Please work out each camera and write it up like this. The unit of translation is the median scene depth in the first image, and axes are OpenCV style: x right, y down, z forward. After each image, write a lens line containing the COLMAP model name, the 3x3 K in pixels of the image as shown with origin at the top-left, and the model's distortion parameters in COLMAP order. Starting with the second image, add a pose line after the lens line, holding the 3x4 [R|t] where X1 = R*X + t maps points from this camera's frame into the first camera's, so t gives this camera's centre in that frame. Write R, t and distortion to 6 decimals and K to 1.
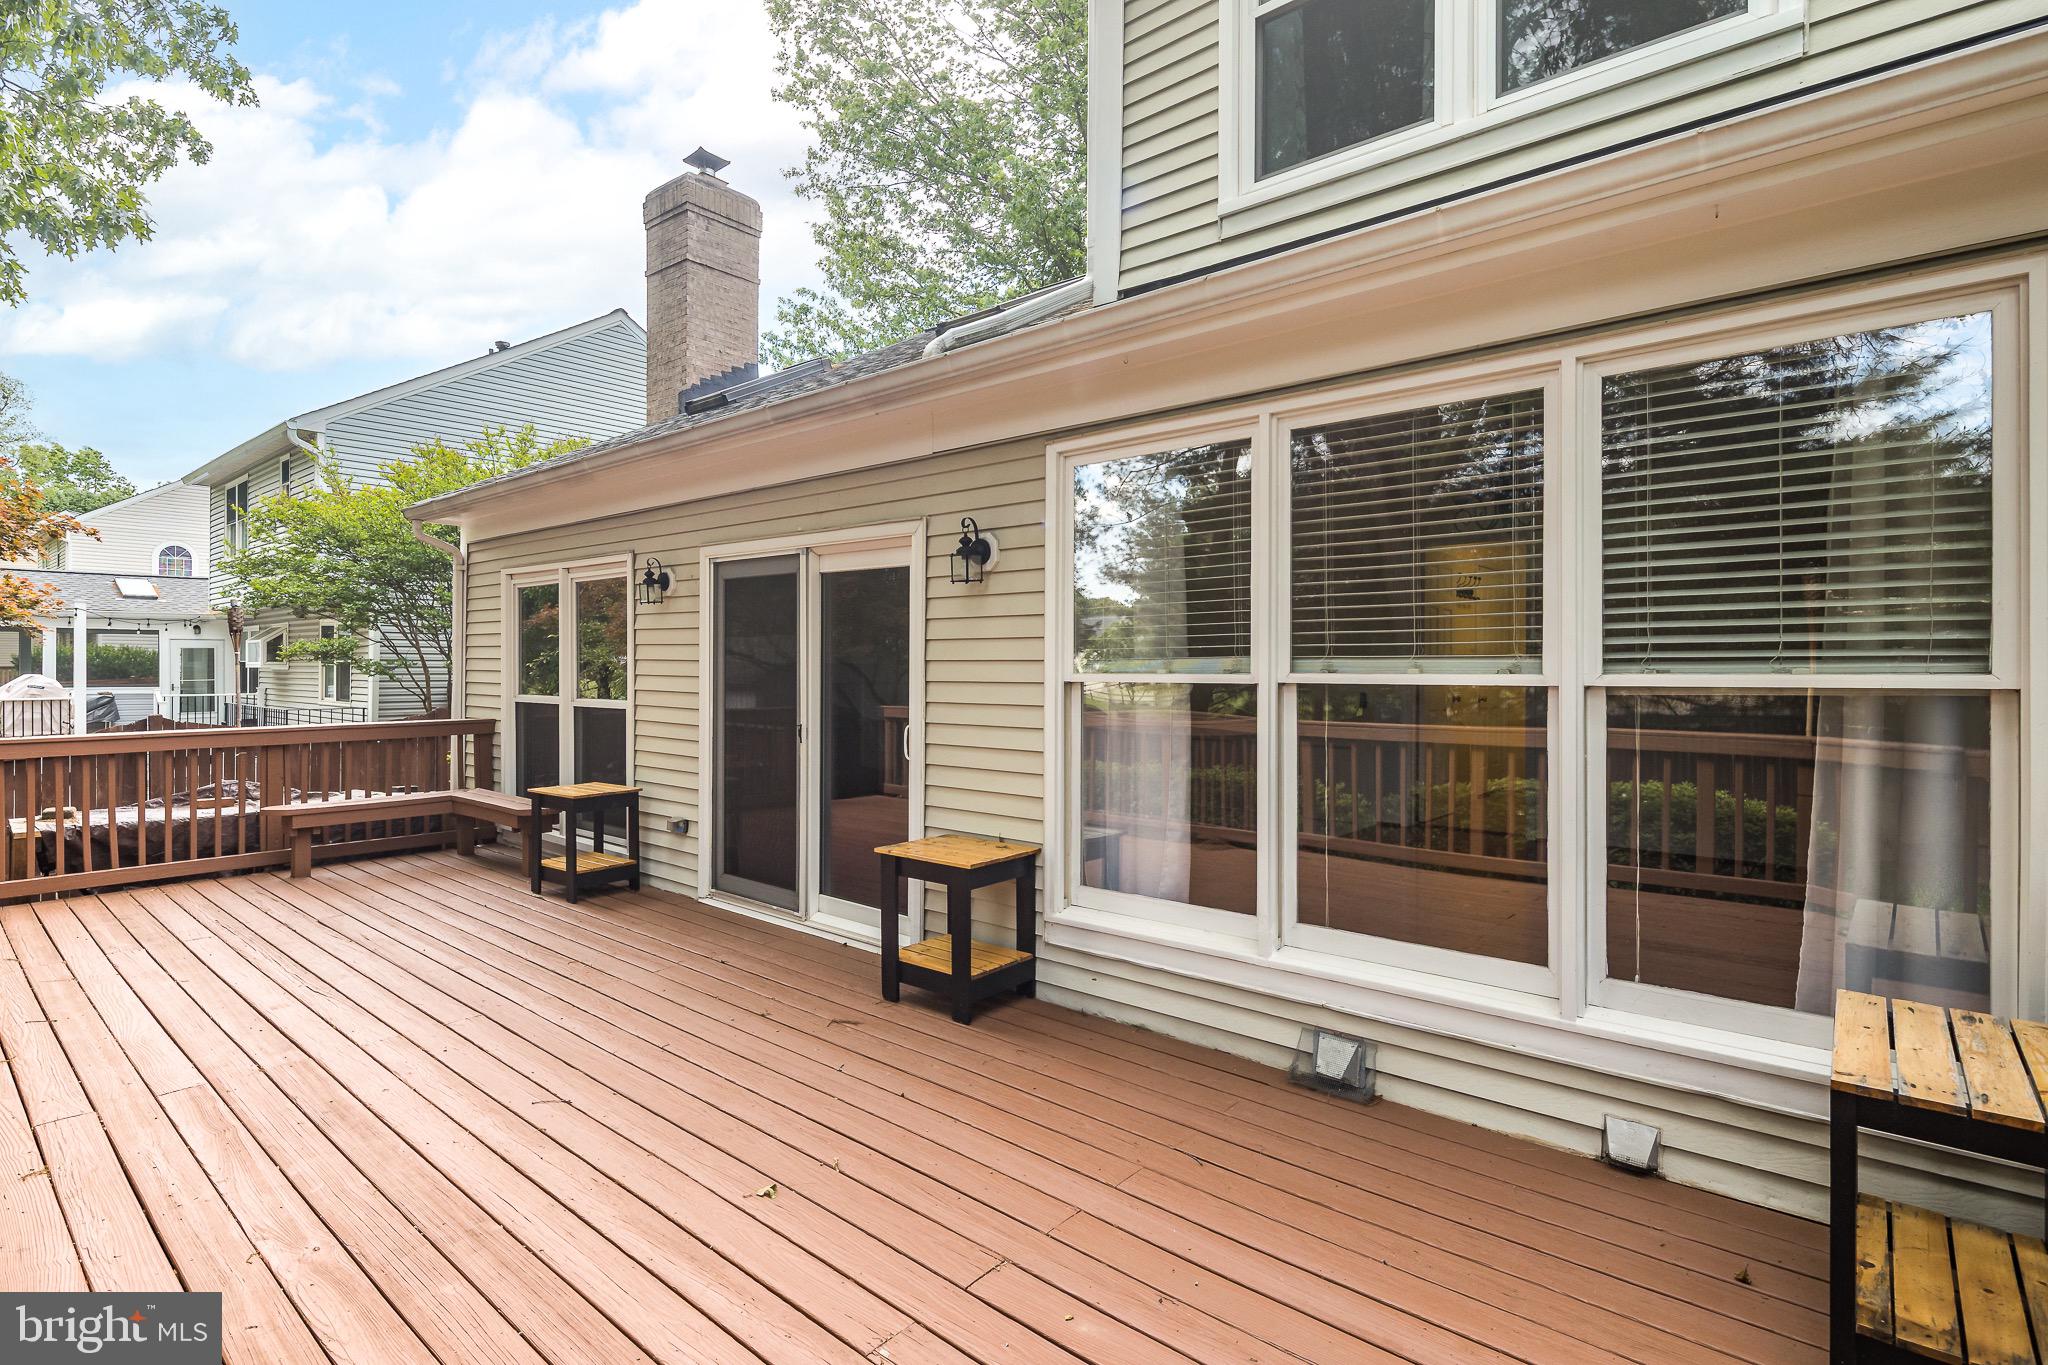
lens RADIAL K [[1012.8, 0, 1023.1], [0, 1012.8, 673.6], [0, 0, 1]] dist [0.005996, 0.000524]
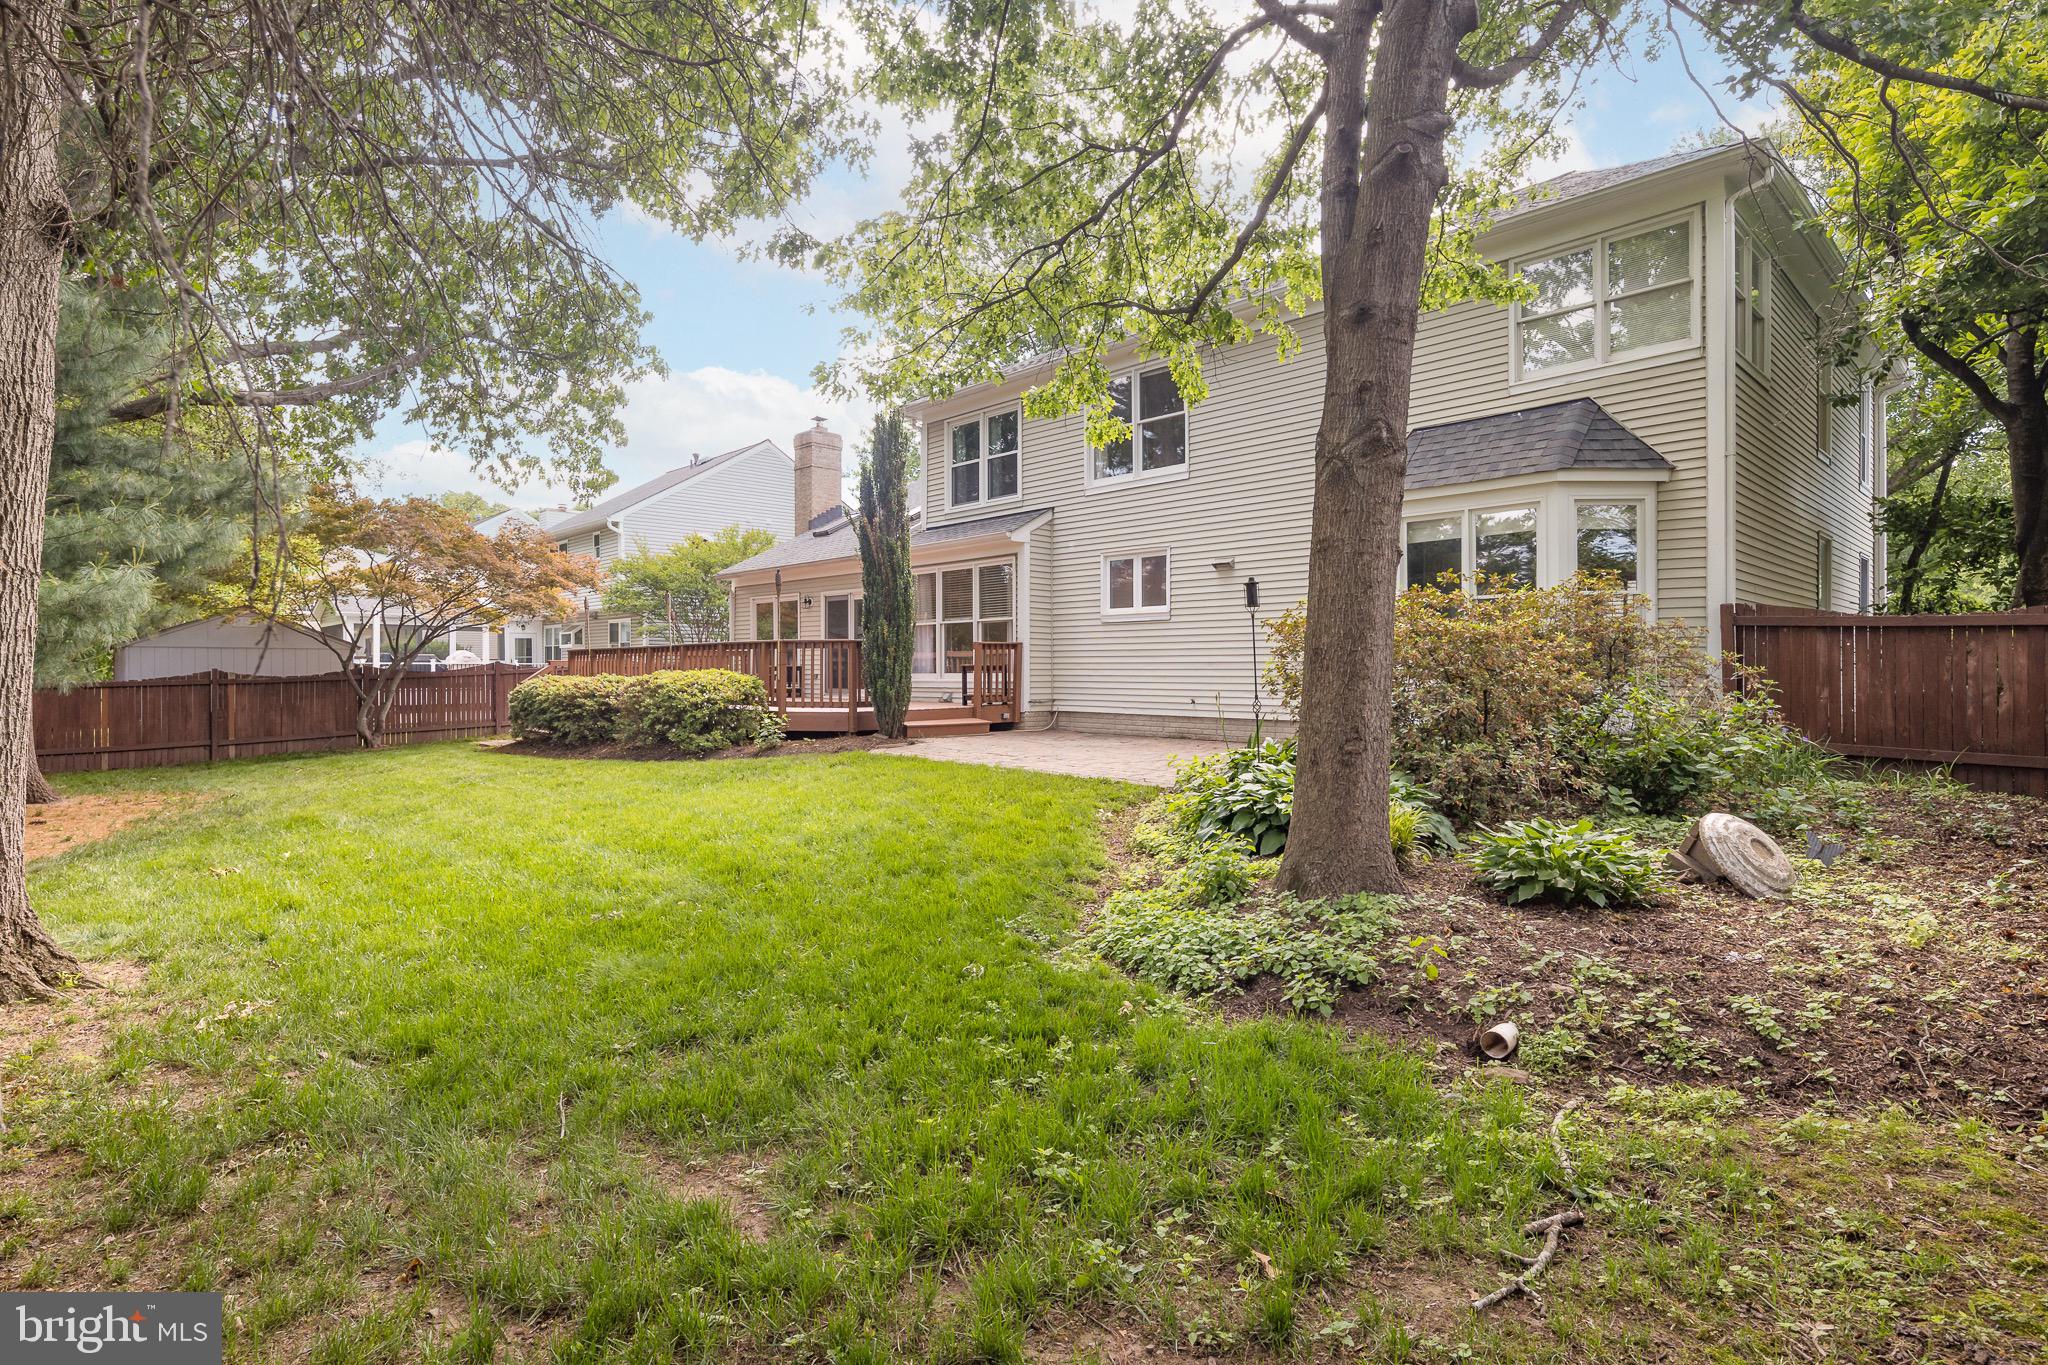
lens RADIAL K [[1012.8, 0, 1025.6], [0, 1012.8, 680.2], [0, 0, 1]] dist [0.005996, 0.000524]
pose [[0.995760, 0.001082, -0.091981, 0.385083], [-0.001229, 0.999998, -0.001540, 0.098987], [0.091979, 0.001646, 0.995760, -1.315401]]
